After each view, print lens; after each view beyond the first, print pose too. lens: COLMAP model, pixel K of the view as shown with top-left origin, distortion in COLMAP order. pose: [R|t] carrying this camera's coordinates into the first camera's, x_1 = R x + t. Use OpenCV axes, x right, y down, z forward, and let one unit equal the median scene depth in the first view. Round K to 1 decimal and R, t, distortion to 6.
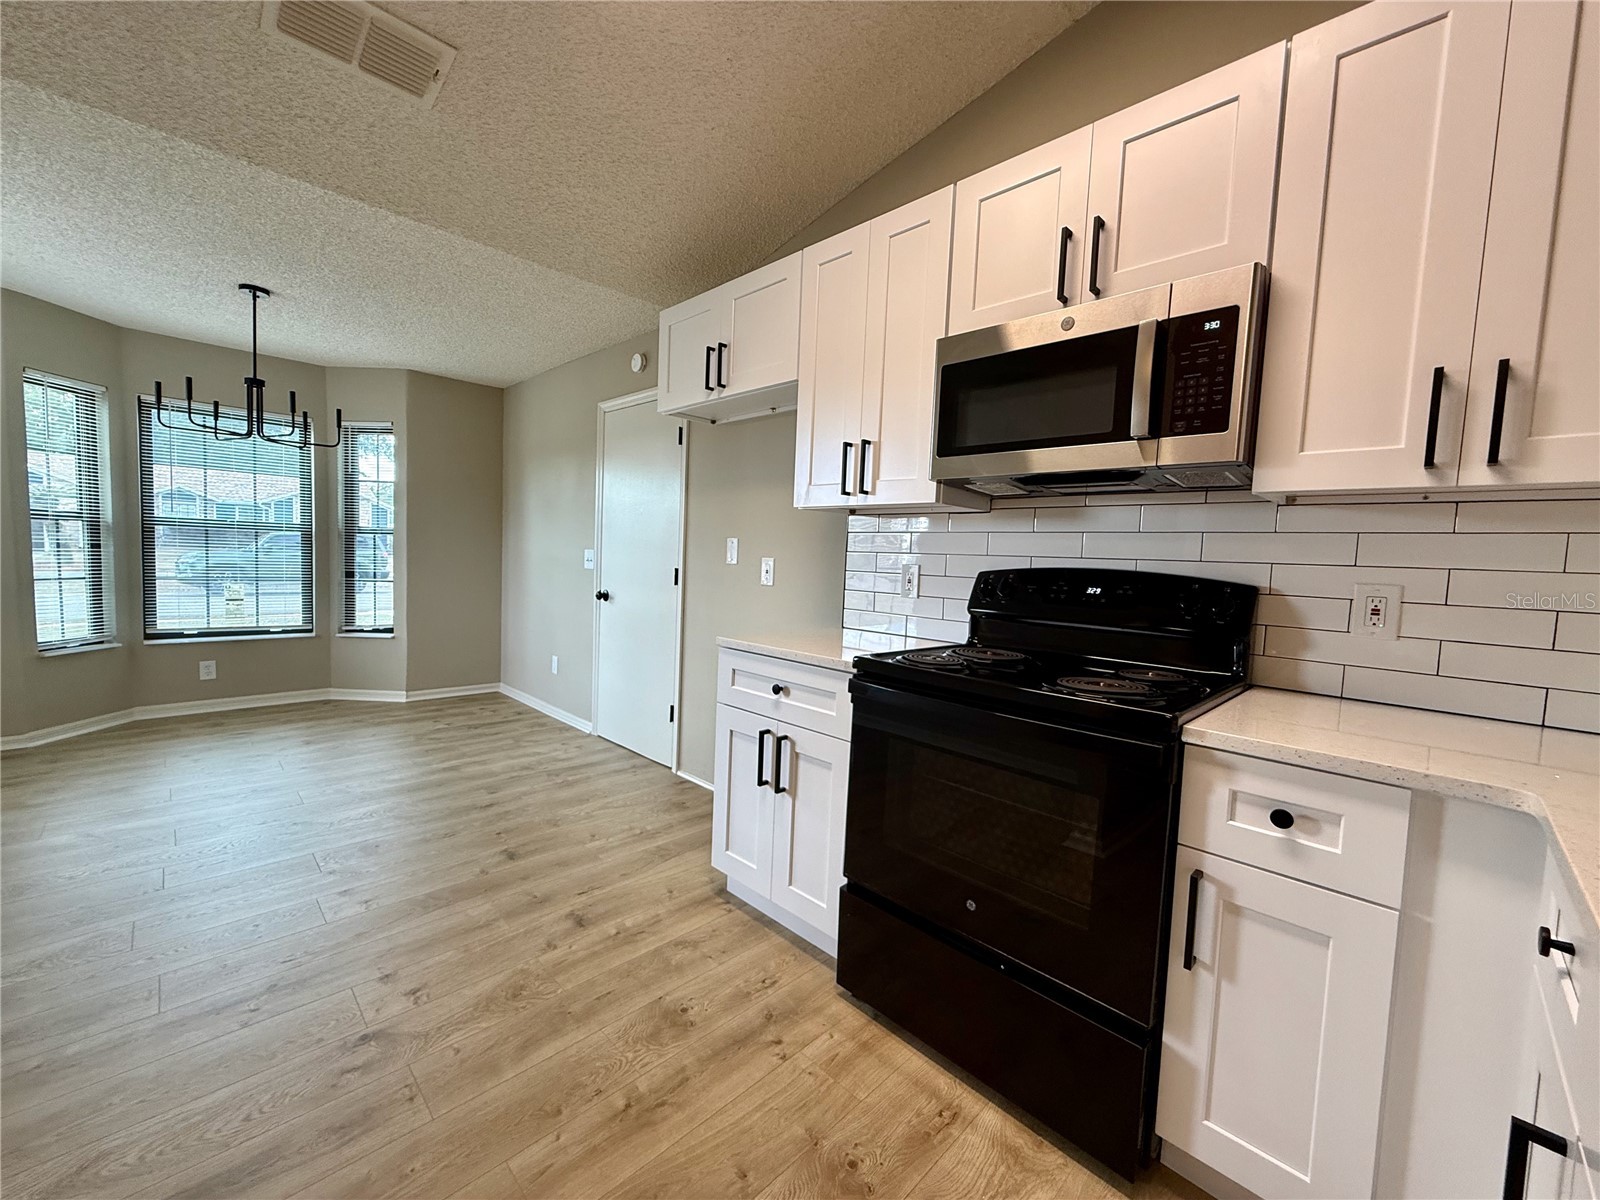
lens RADIAL K [[637.8, 0, 800.9], [0, 637.8, 601.4], [0, 0, 1]] dist [-0.001089, 0.000023]
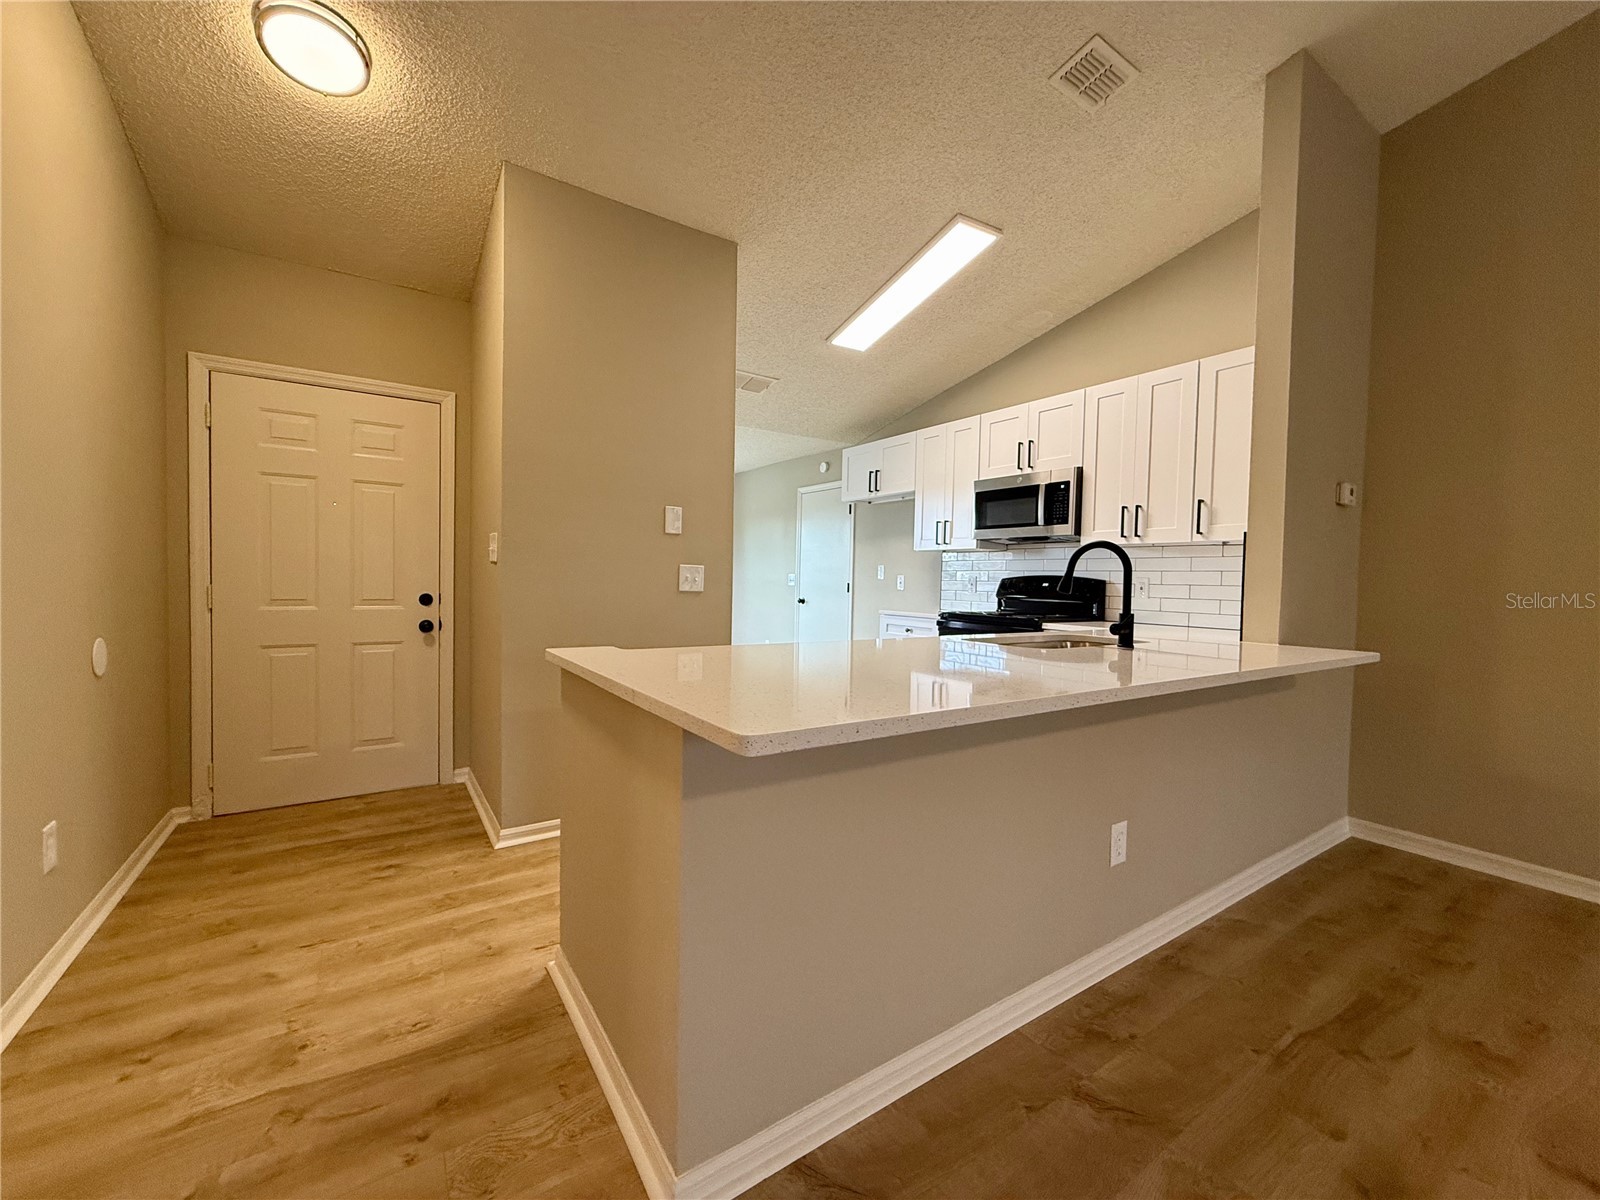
lens RADIAL K [[637.8, 0, 801.3], [0, 637.8, 601.6], [0, 0, 1]] dist [-0.001089, 0.000023]
pose [[0.981020, -0.013439, -0.193442, 0.031196], [0.005768, 0.999176, -0.040164, 0.113393], [0.193823, 0.038286, 0.980289, -1.236709]]
